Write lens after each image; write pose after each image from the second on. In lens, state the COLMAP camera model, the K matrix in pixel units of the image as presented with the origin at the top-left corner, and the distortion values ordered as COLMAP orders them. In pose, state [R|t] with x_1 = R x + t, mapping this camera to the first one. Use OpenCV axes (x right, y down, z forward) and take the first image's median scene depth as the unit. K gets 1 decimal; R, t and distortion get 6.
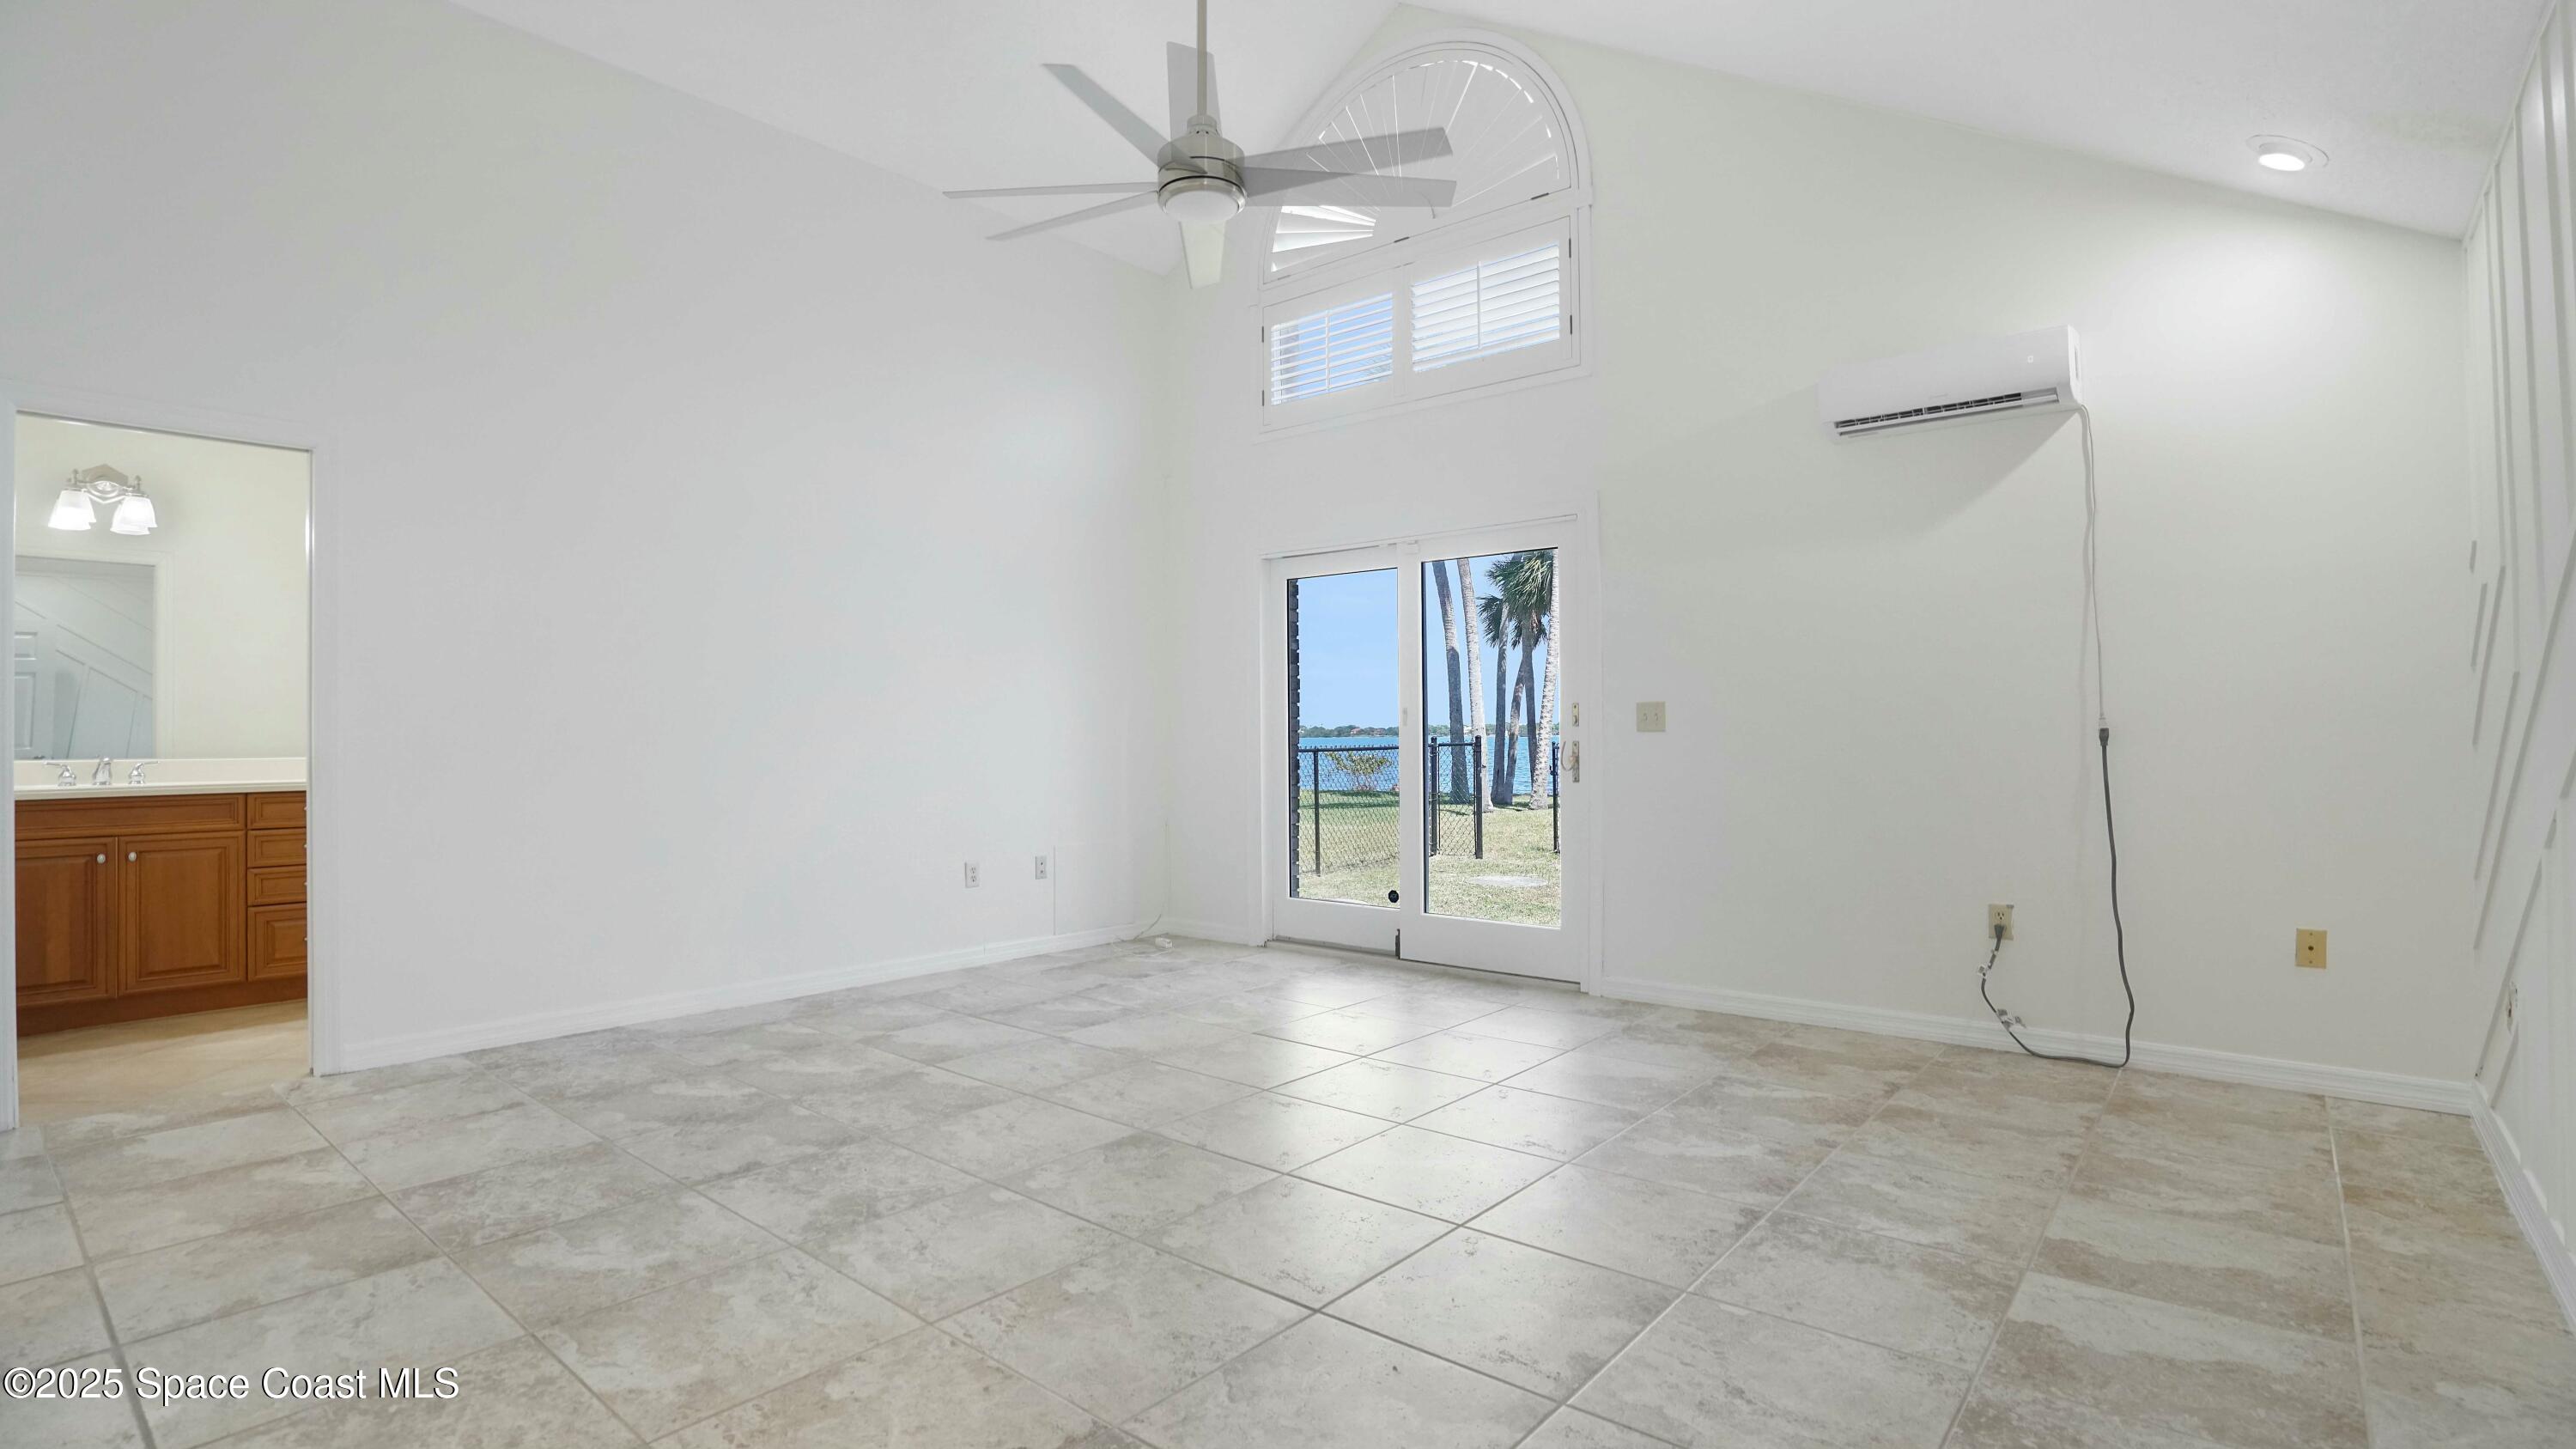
lens RADIAL K [[1195.4, 0, 1295.8], [0, 1195.4, 714.4], [0, 0, 1]] dist [-0.020312, 0.002464]
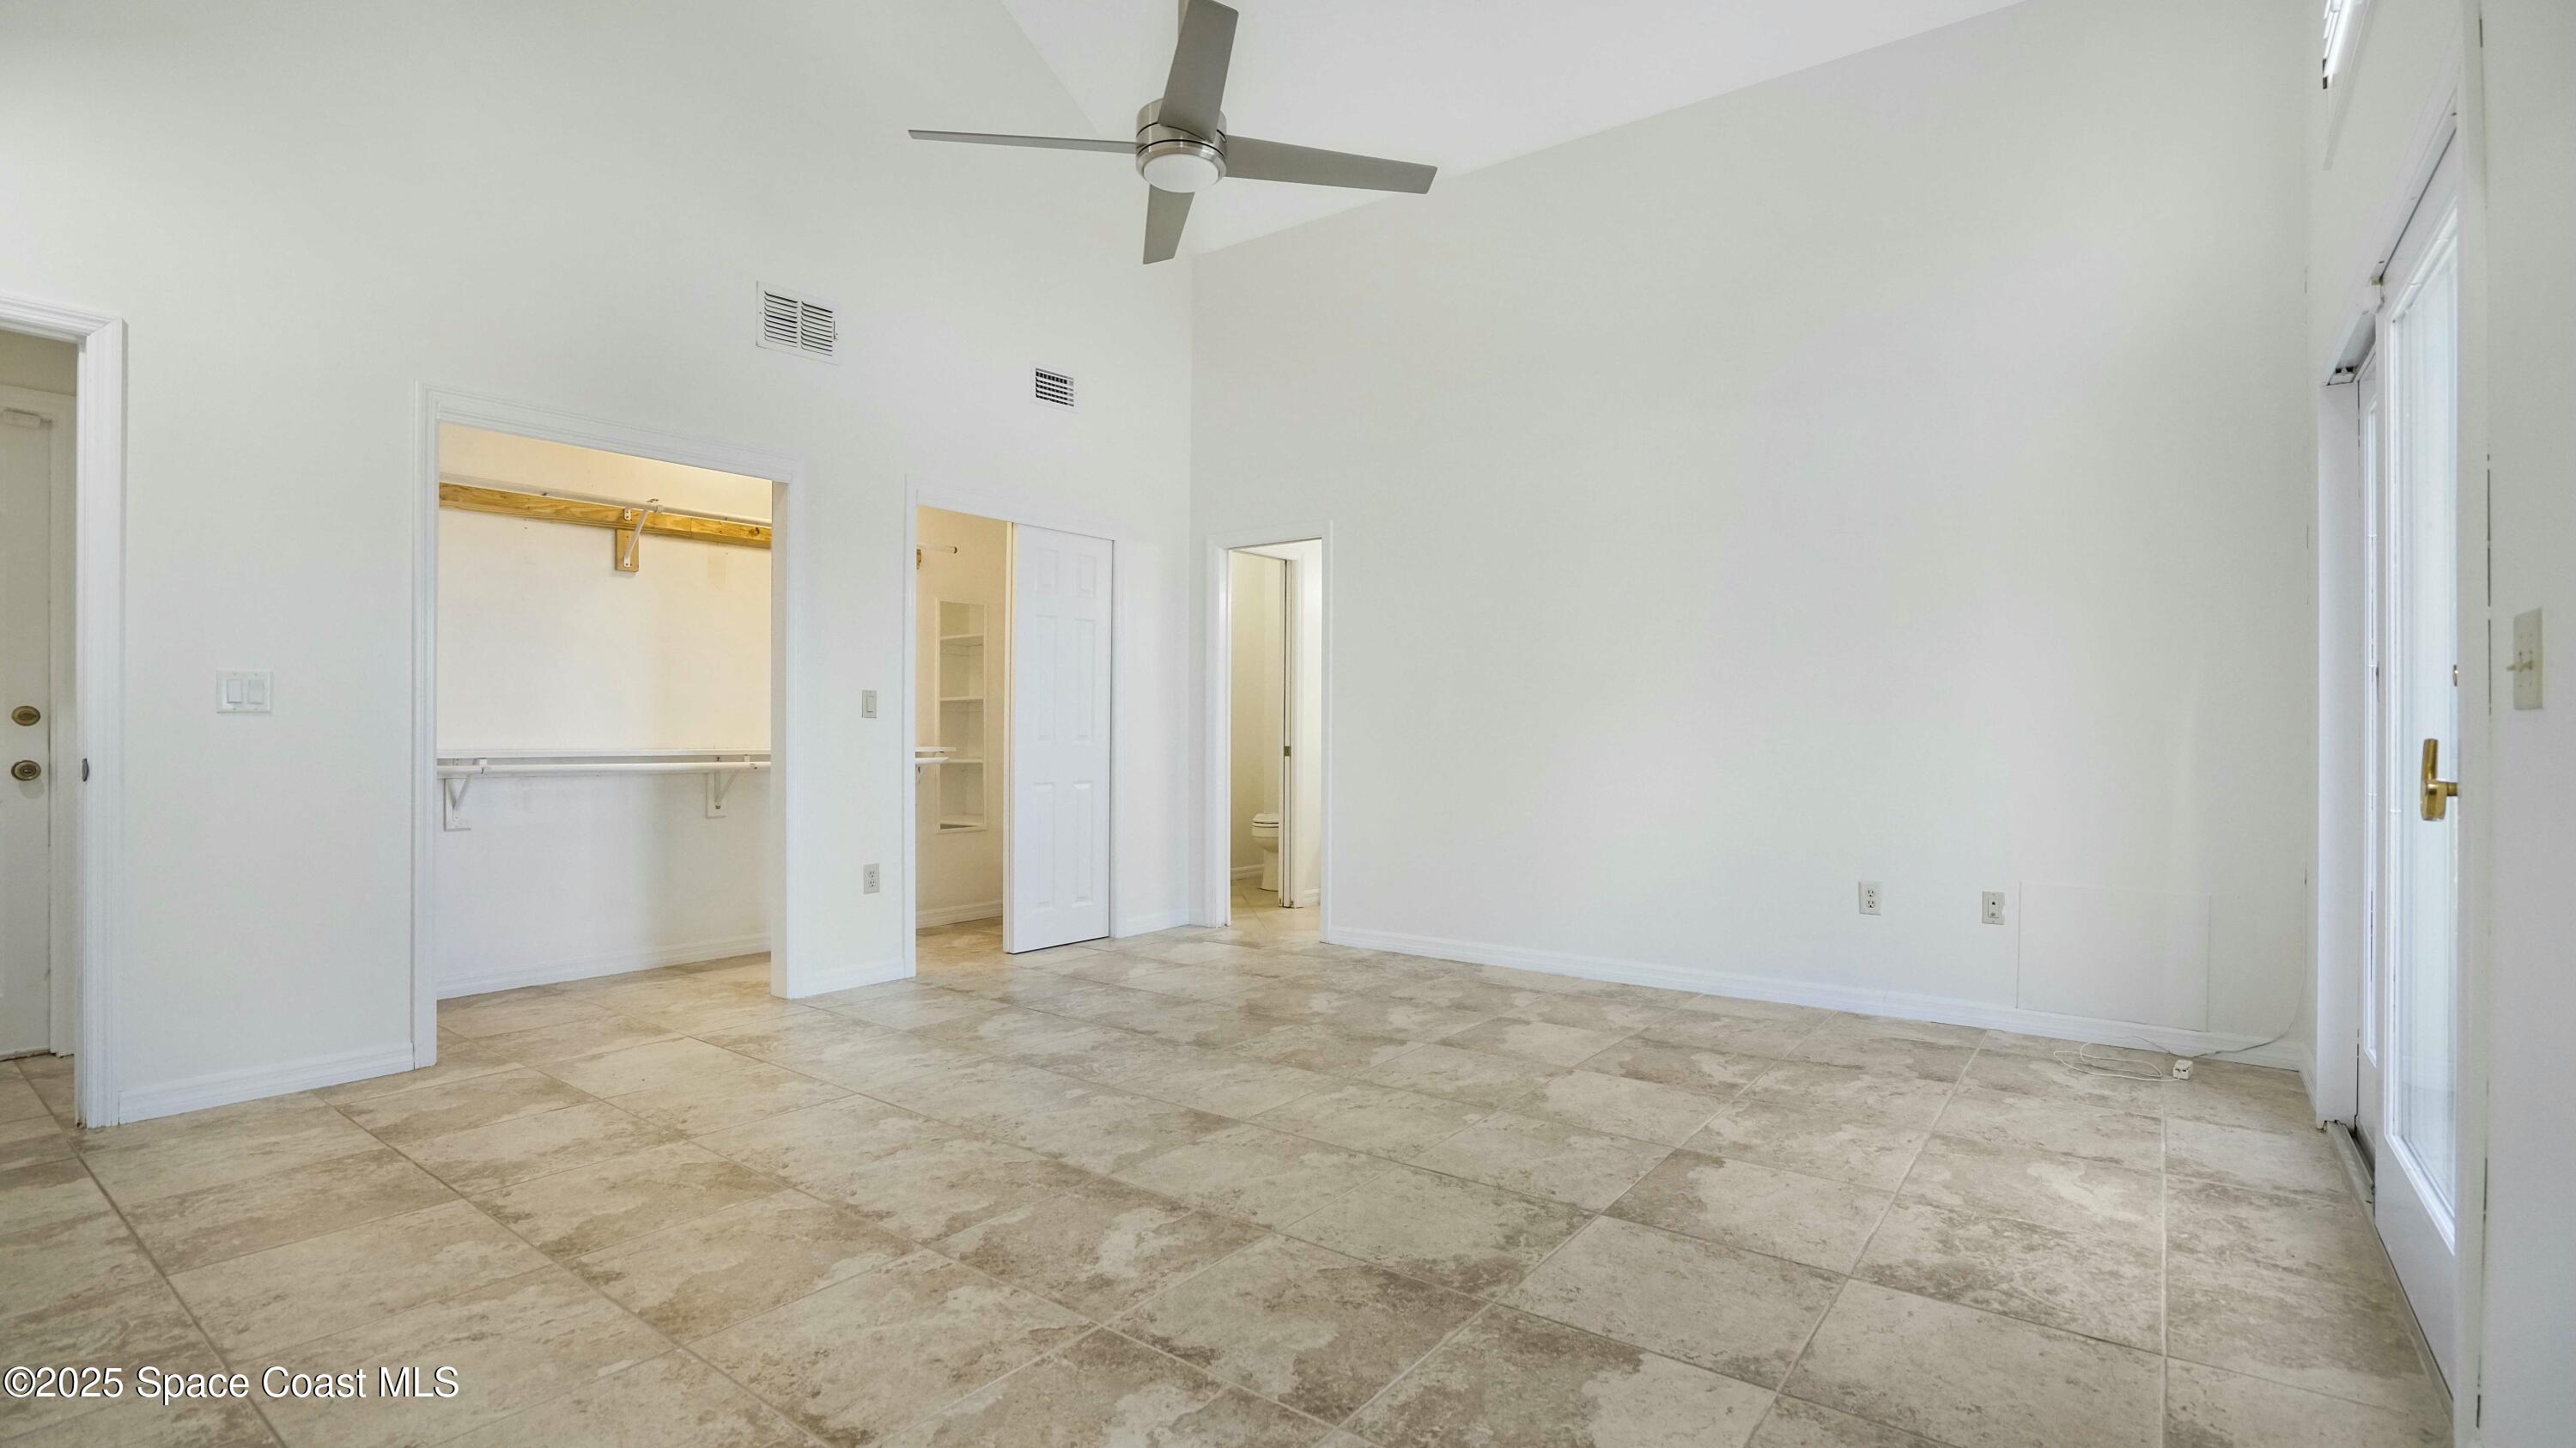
lens RADIAL K [[1195.4, 0, 1289.1], [0, 1195.4, 734.0], [0, 0, 1]] dist [-0.020312, 0.002464]
pose [[0.026857, -0.002557, -0.999636, 0.907942], [0.023150, 0.999730, -0.001936, 0.030738], [0.999371, -0.023089, 0.026909, 1.069165]]
